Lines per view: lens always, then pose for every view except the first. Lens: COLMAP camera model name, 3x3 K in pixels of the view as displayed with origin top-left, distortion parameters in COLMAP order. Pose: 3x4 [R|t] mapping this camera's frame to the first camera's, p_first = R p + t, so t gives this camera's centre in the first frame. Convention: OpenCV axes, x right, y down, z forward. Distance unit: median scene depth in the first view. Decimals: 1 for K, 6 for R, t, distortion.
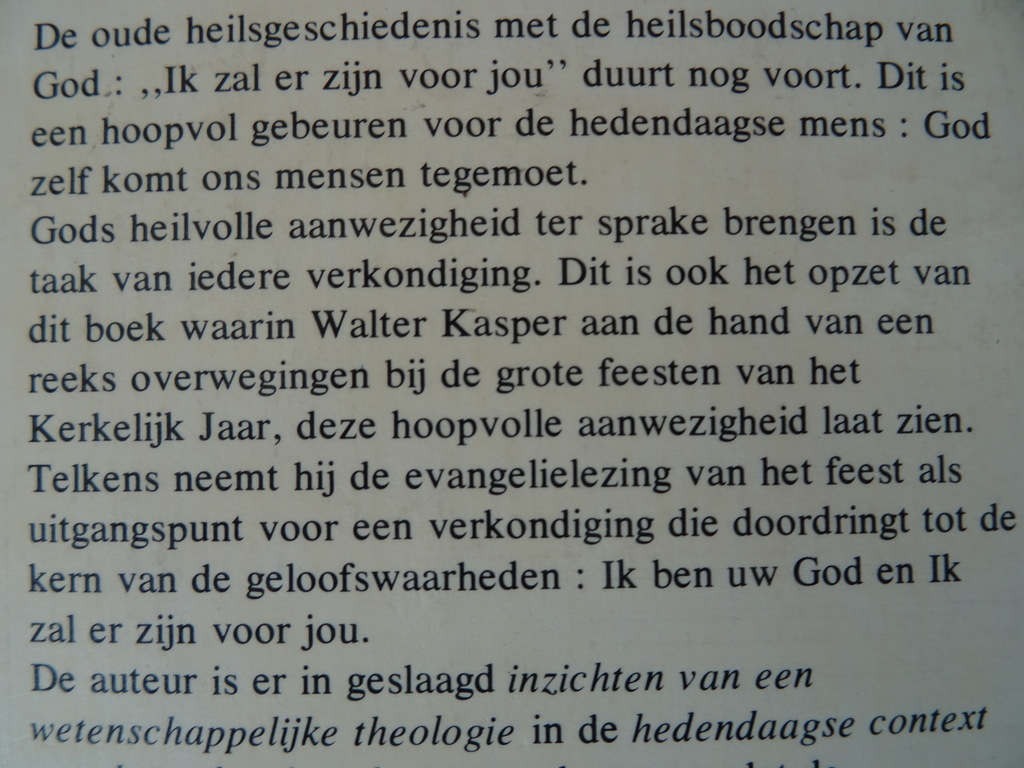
lens RADIAL K [[745.0, 0, 491.0], [0, 745.0, 406.5], [0, 0, 1]] dist [0.025214, -0.038966]
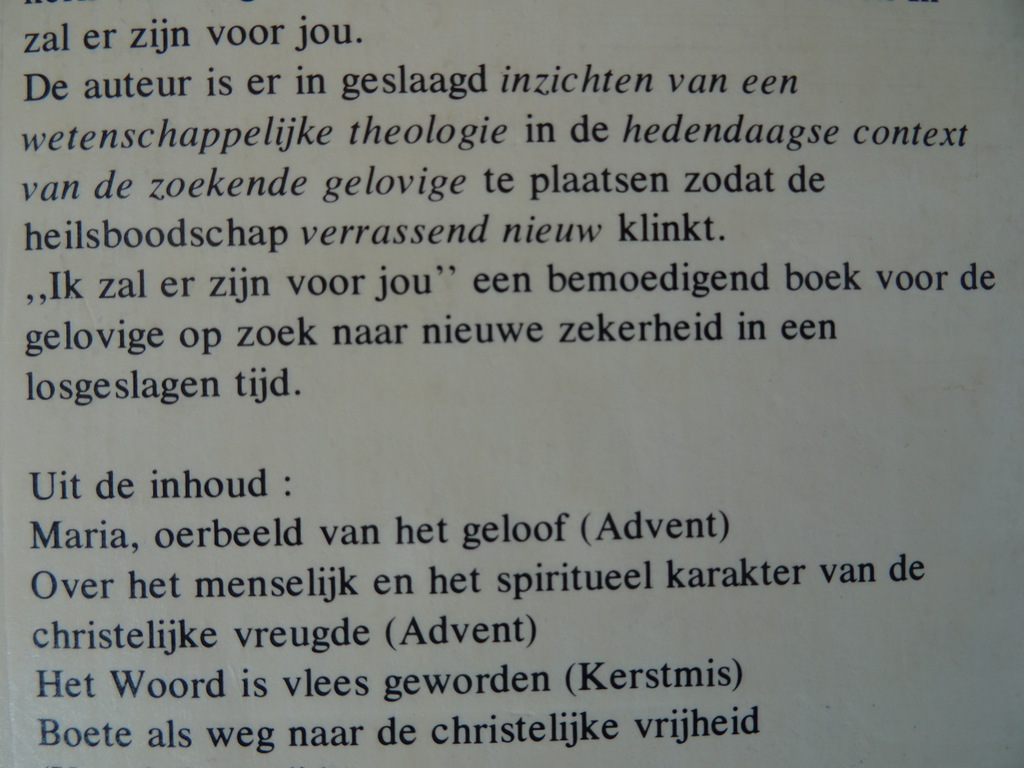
lens RADIAL K [[745.0, 0, 498.8], [0, 745.0, 374.3], [0, 0, 1]] dist [0.025214, -0.038966]
pose [[0.999687, -0.005700, 0.024374, -0.006804], [0.006081, 0.999860, -0.015590, 0.770533], [-0.024282, 0.015733, 0.999581, -0.008295]]
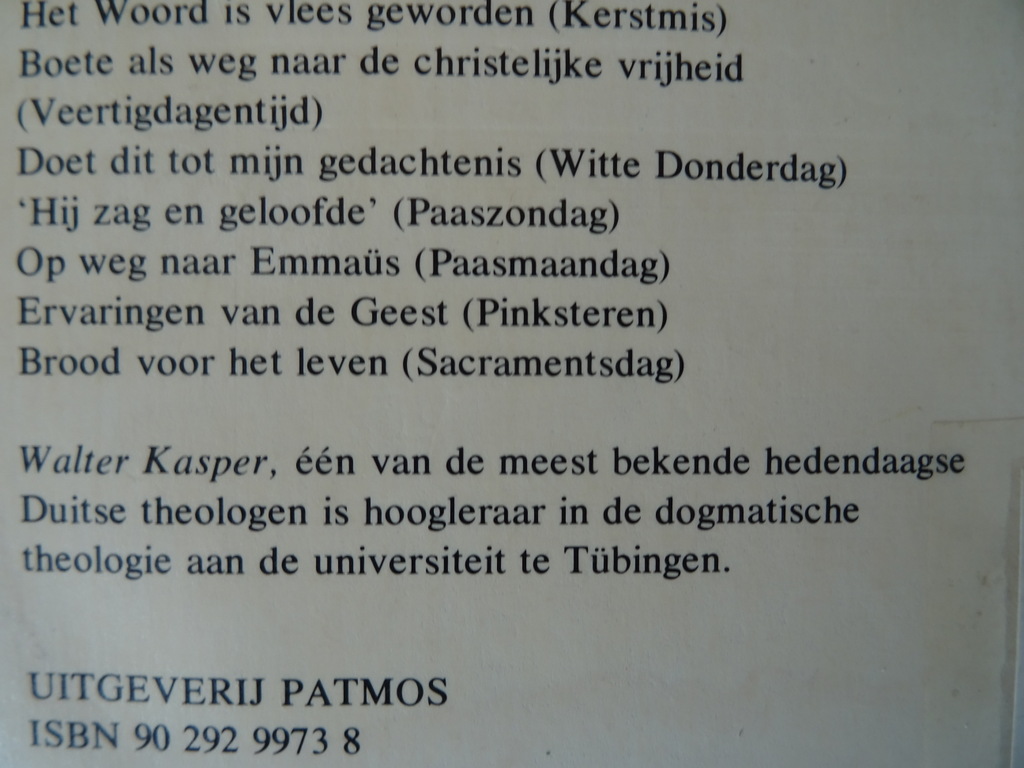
lens RADIAL K [[745.0, 0, 492.9], [0, 745.0, 376.5], [0, 0, 1]] dist [0.025214, -0.038966]
pose [[0.999624, 0.009884, 0.025561, 0.008396], [-0.008675, 0.998858, -0.046977, 1.698477], [-0.025996, 0.046737, 0.998569, 0.022777]]
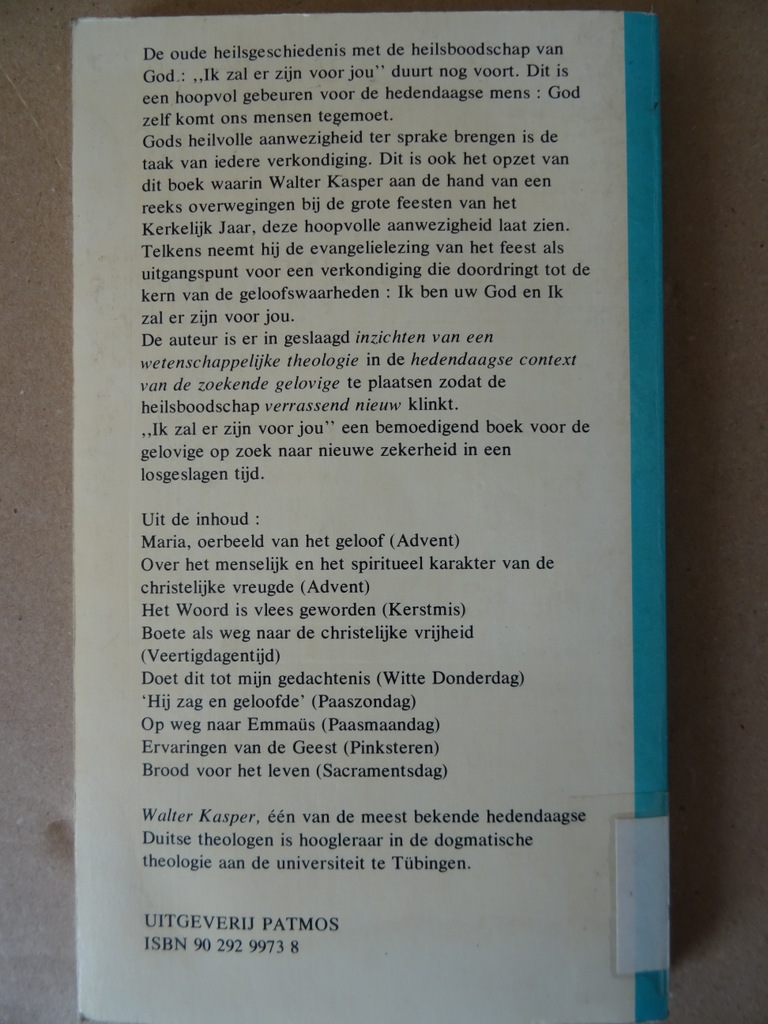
lens RADIAL K [[1010.0, 0, 396.3], [0, 1010.0, 489.4], [0, 0, 1]] dist [0.051970, 0.000000]
pose [[0.999641, 0.001923, -0.026734, 0.223477], [-0.003427, 0.998406, -0.056340, 0.978849], [0.026583, 0.056411, 0.998054, -1.977175]]
